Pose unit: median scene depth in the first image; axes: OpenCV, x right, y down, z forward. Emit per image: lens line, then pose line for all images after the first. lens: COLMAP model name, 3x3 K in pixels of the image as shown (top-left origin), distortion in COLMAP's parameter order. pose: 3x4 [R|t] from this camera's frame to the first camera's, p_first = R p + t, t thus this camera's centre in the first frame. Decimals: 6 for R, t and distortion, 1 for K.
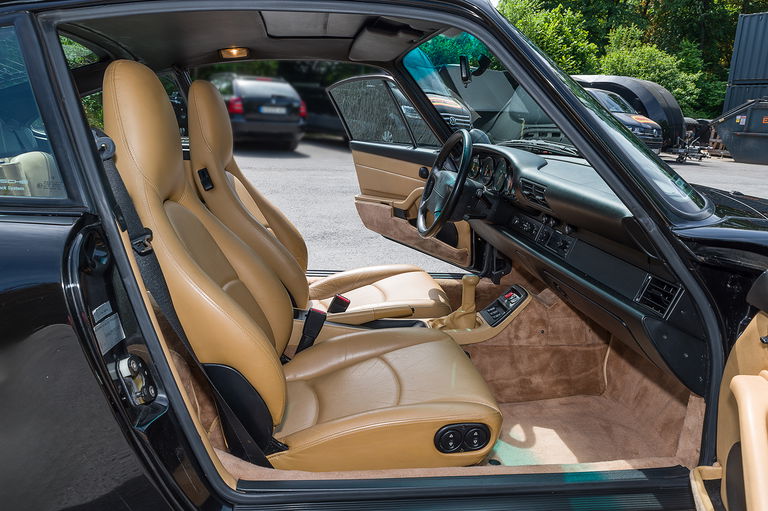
lens RADIAL K [[574.2, 0, 383.5], [0, 574.2, 251.4], [0, 0, 1]] dist [-0.051241, -0.009596]
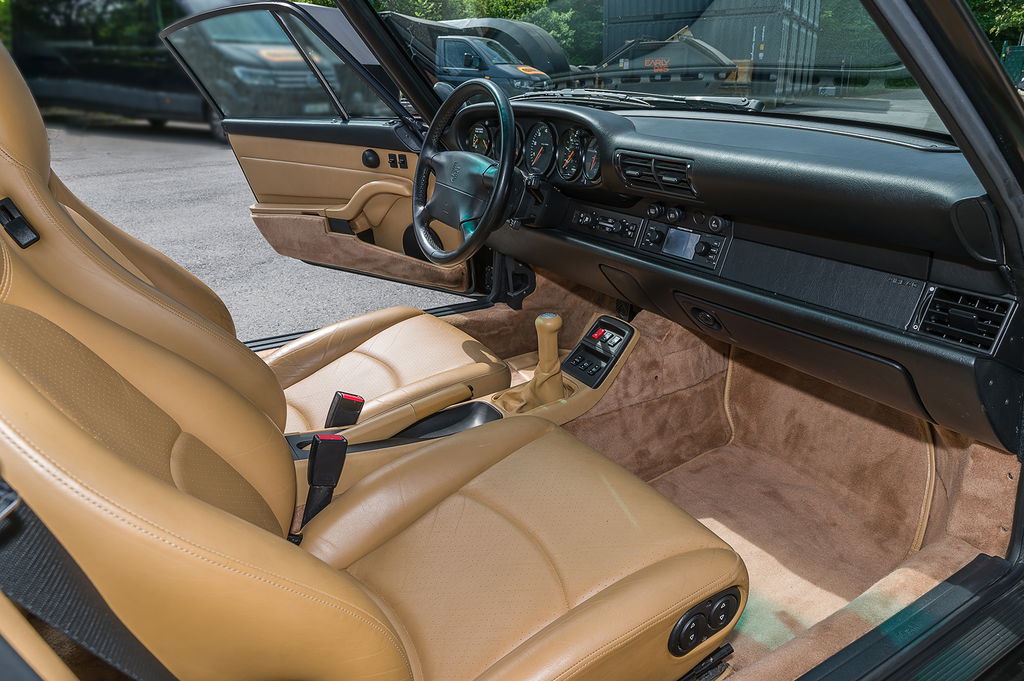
lens RADIAL K [[665.7, 0, 514.4], [0, 665.7, 342.3], [0, 0, 1]] dist [0.004612, 0.001906]
pose [[0.908774, -0.202473, 0.364876, -0.109029], [0.148076, 0.973965, 0.171658, -0.043497], [-0.390133, -0.101969, 0.915095, 0.241032]]
